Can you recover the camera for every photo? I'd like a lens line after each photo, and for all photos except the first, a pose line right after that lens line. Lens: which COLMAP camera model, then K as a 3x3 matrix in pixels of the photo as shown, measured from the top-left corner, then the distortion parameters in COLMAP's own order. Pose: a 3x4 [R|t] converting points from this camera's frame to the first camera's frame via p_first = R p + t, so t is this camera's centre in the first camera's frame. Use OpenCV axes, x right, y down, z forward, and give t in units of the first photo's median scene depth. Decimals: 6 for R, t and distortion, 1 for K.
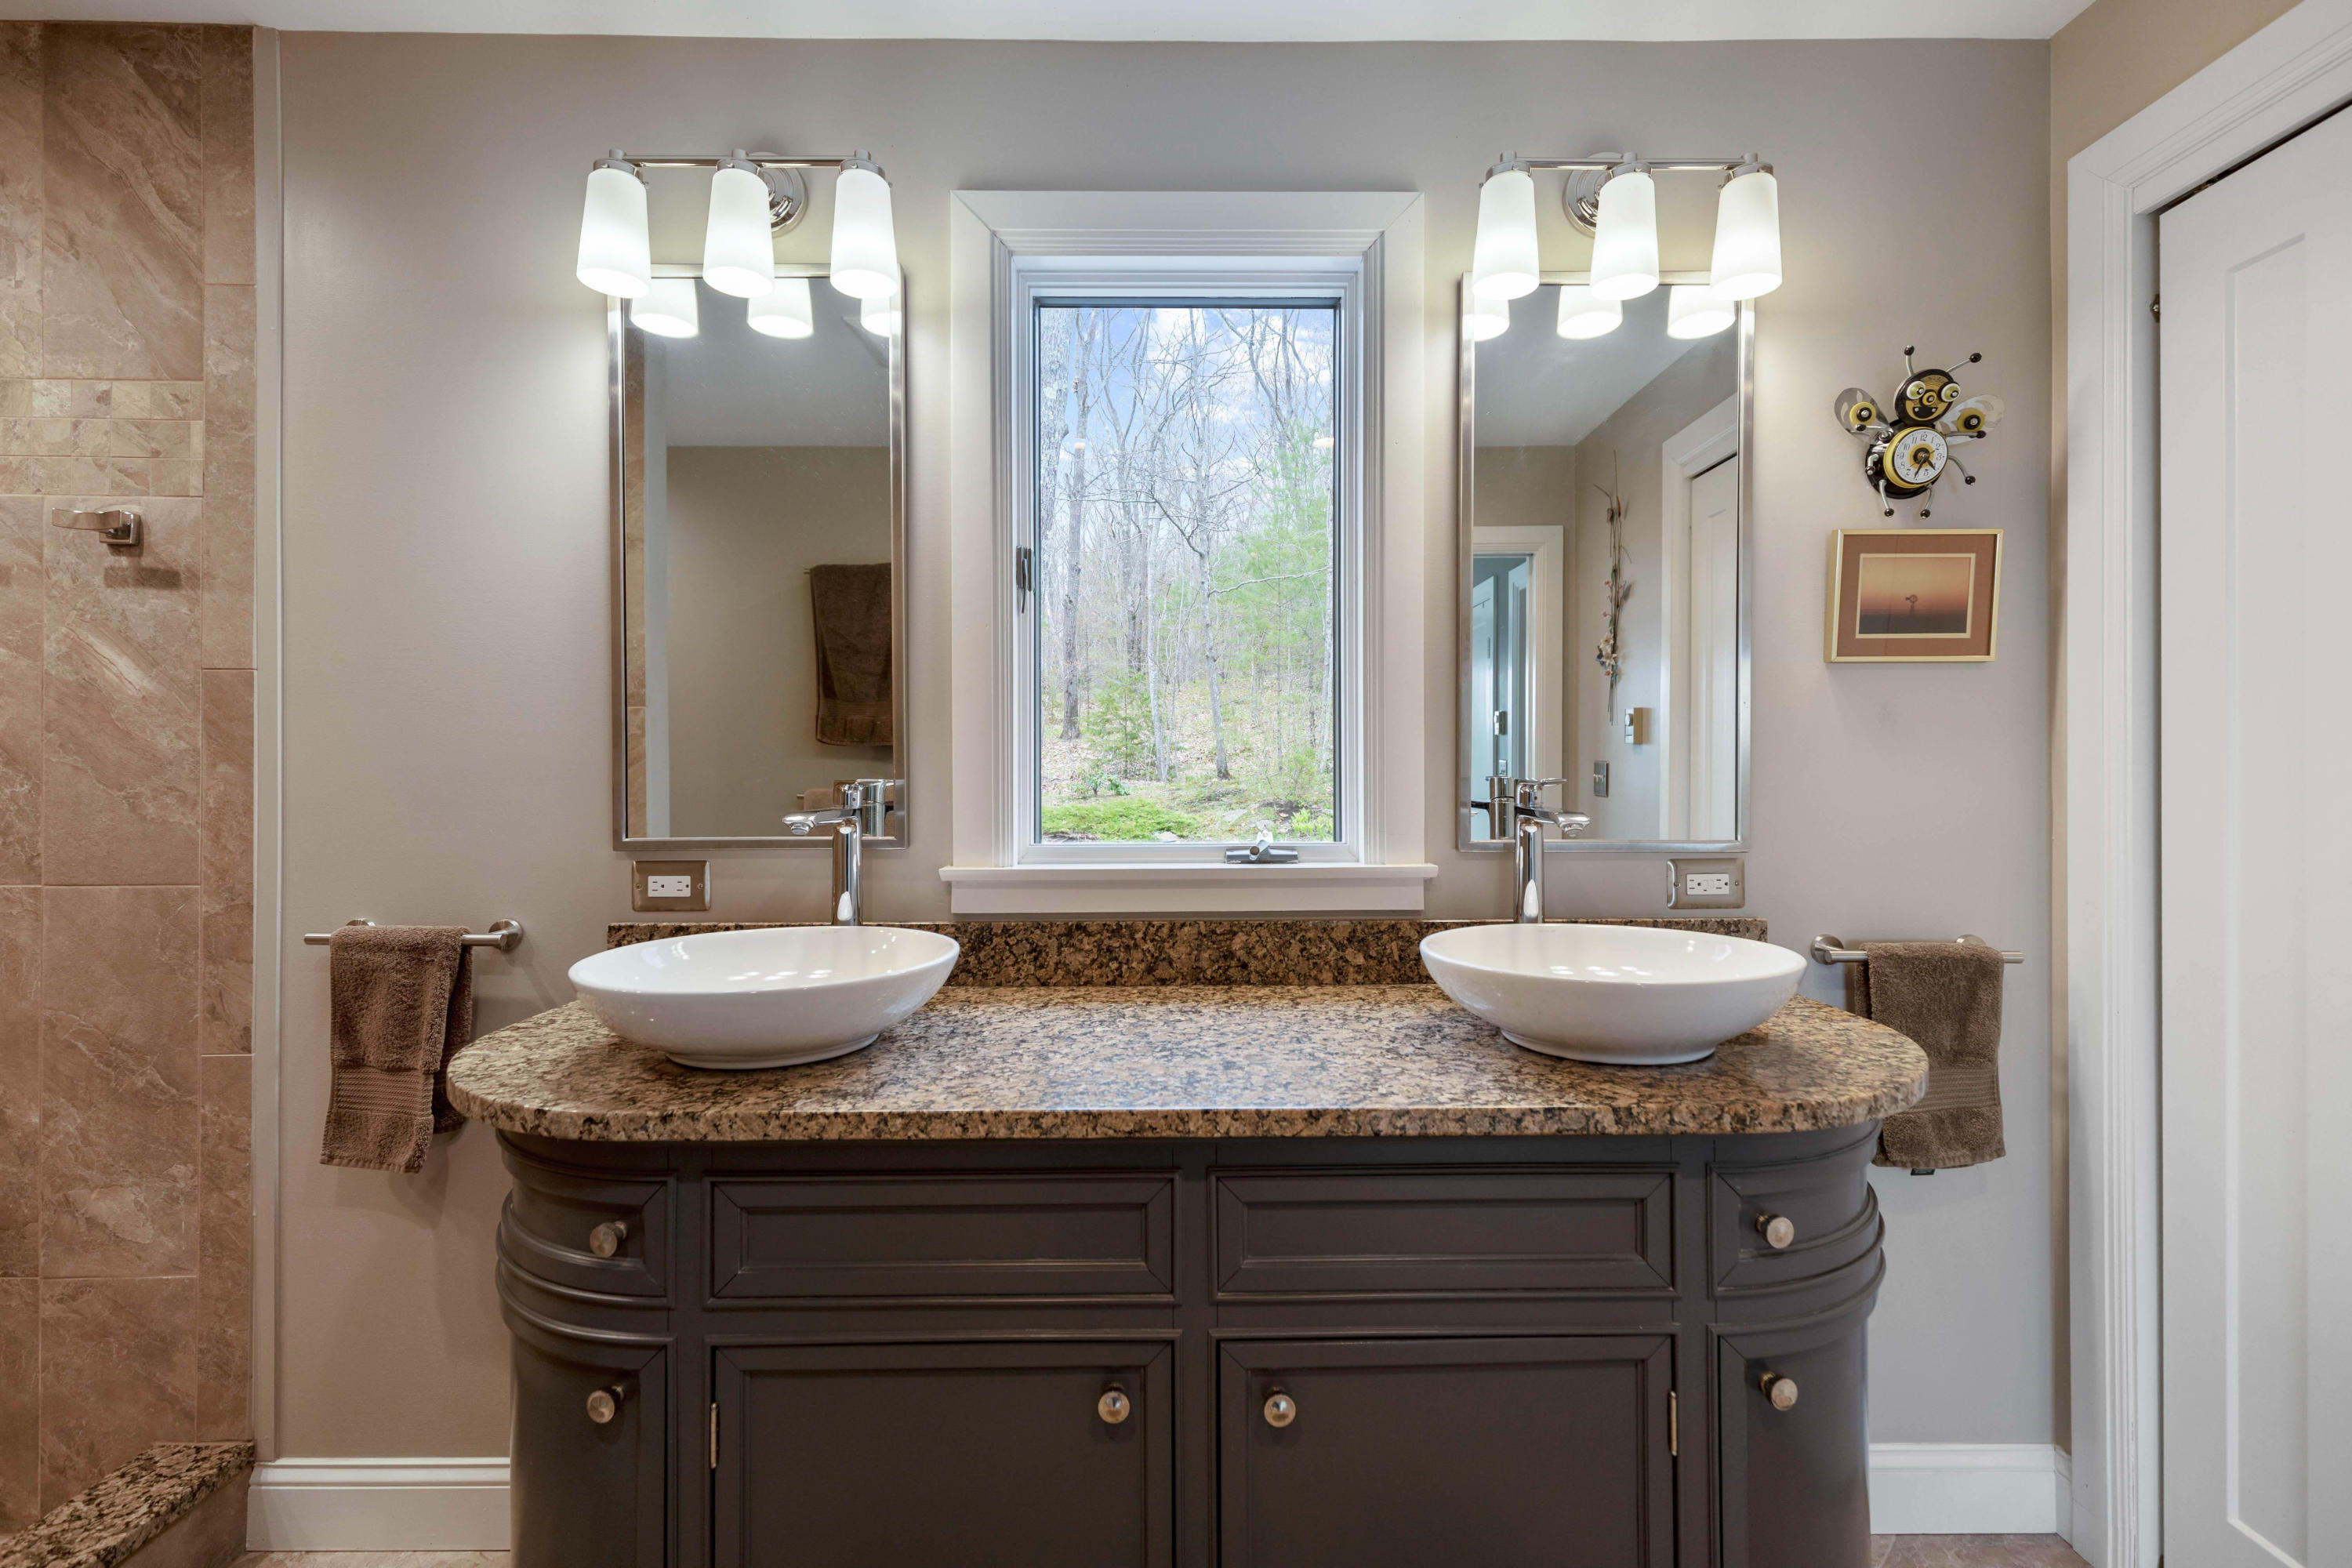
lens RADIAL K [[1060.8, 0, 1178.7], [0, 1060.8, 773.8], [0, 0, 1]] dist [0.008463, -0.001820]
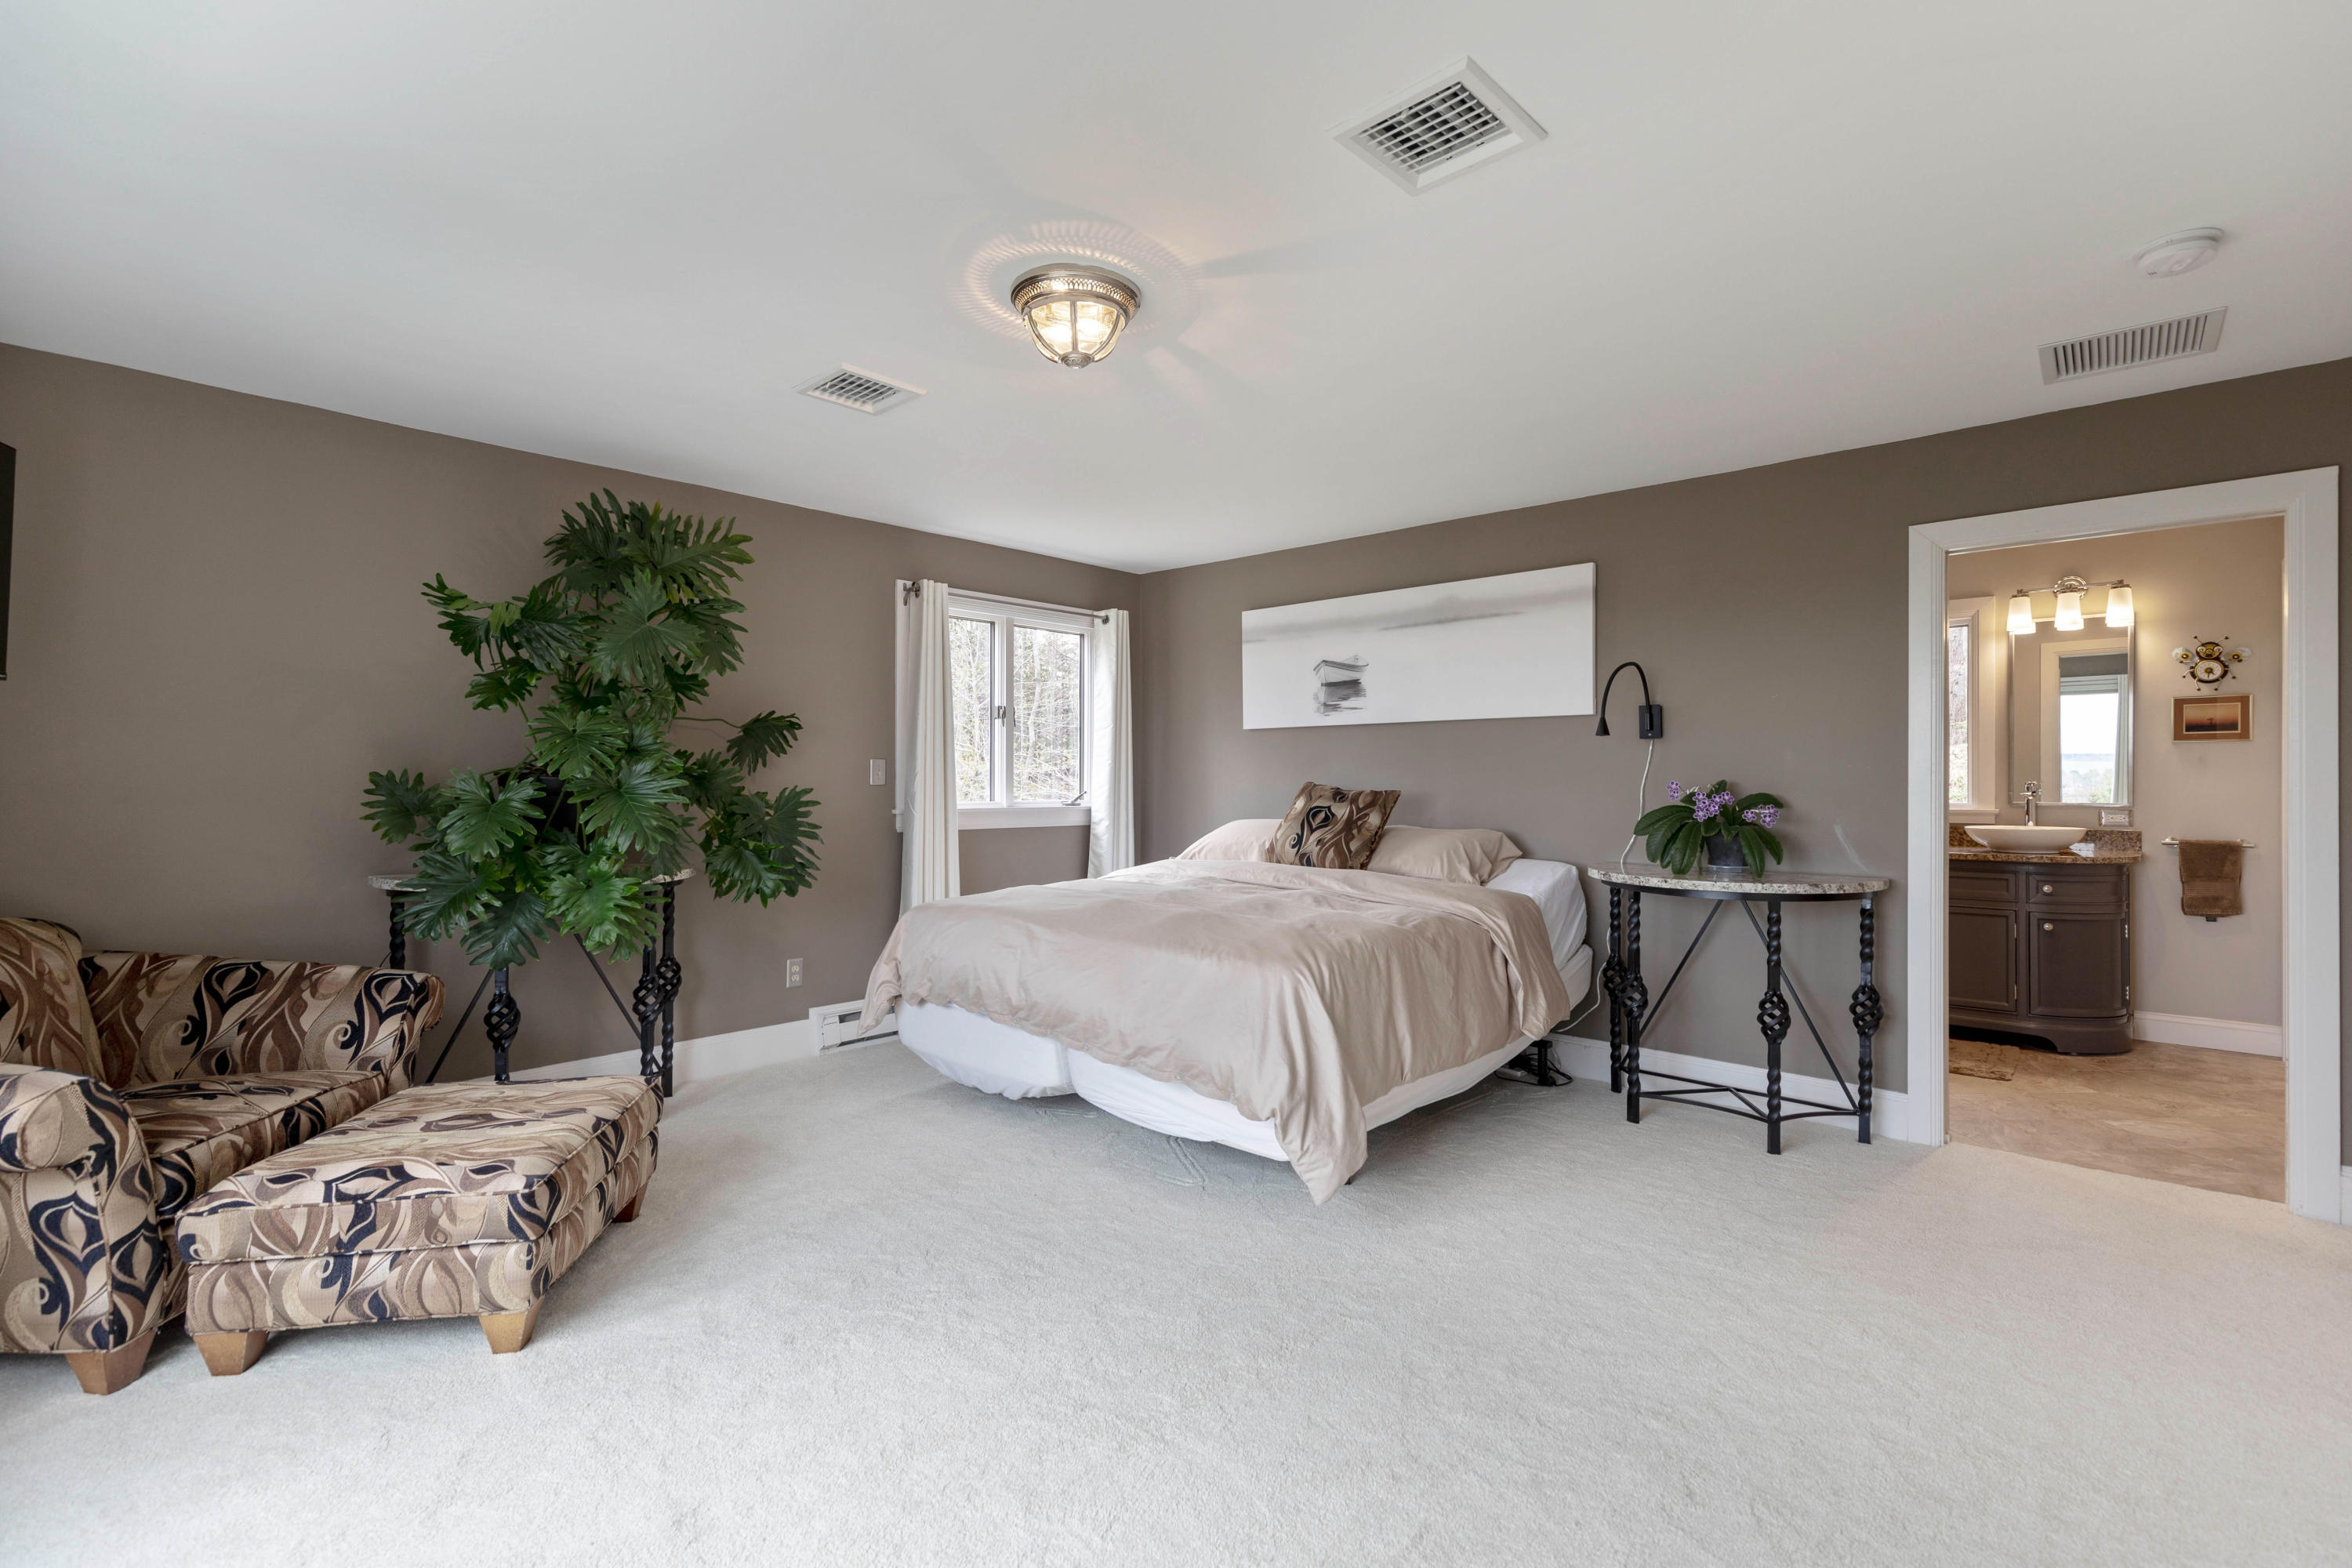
lens RADIAL K [[1060.8, 0, 1173.3], [0, 1060.8, 786.8], [0, 0, 1]] dist [0.008463, -0.001820]
pose [[0.720740, 0.007224, -0.693168, 0.668216], [0.000091, 0.999945, 0.010516, -0.014927], [0.693205, -0.007642, 0.720700, -2.952123]]
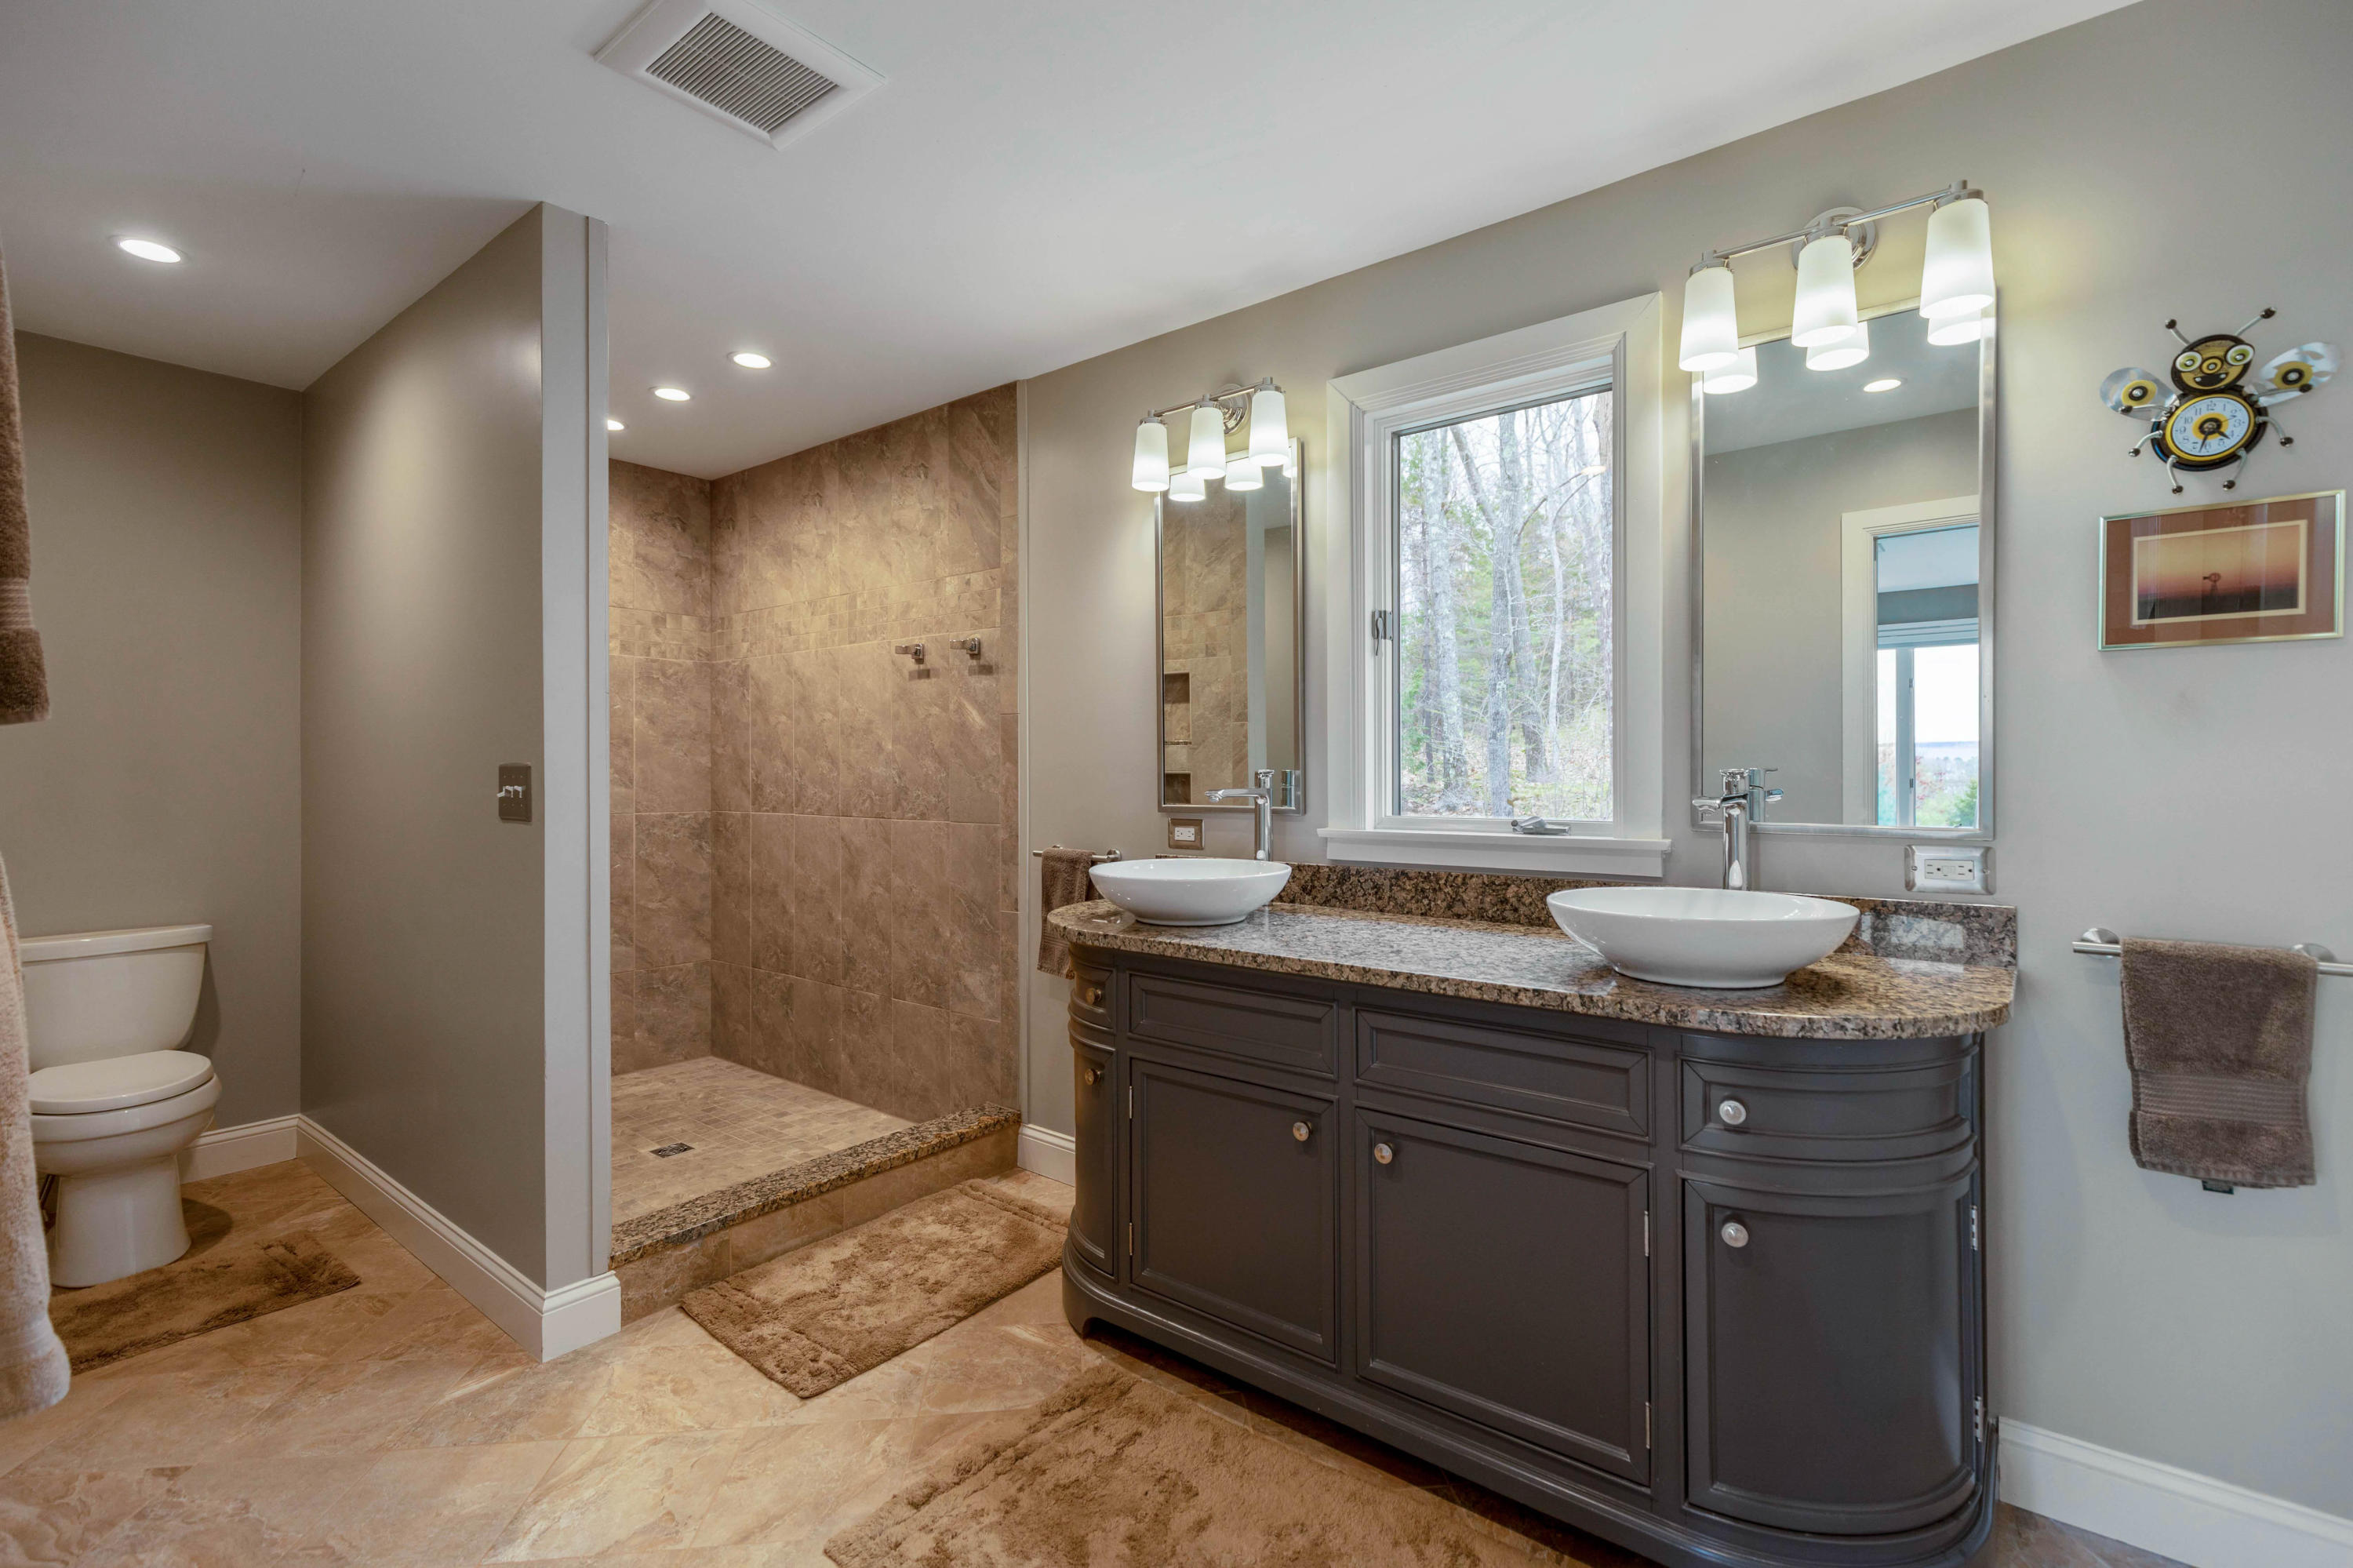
lens RADIAL K [[1061.3, 0, 1172.3], [0, 1061.3, 780.3], [0, 0, 1]] dist [0.008463, -0.001820]
pose [[0.768845, 0.005979, -0.639407, 0.585722], [0.001127, 0.999942, 0.010706, 0.002630], [0.639434, -0.008951, 0.768794, -0.306189]]
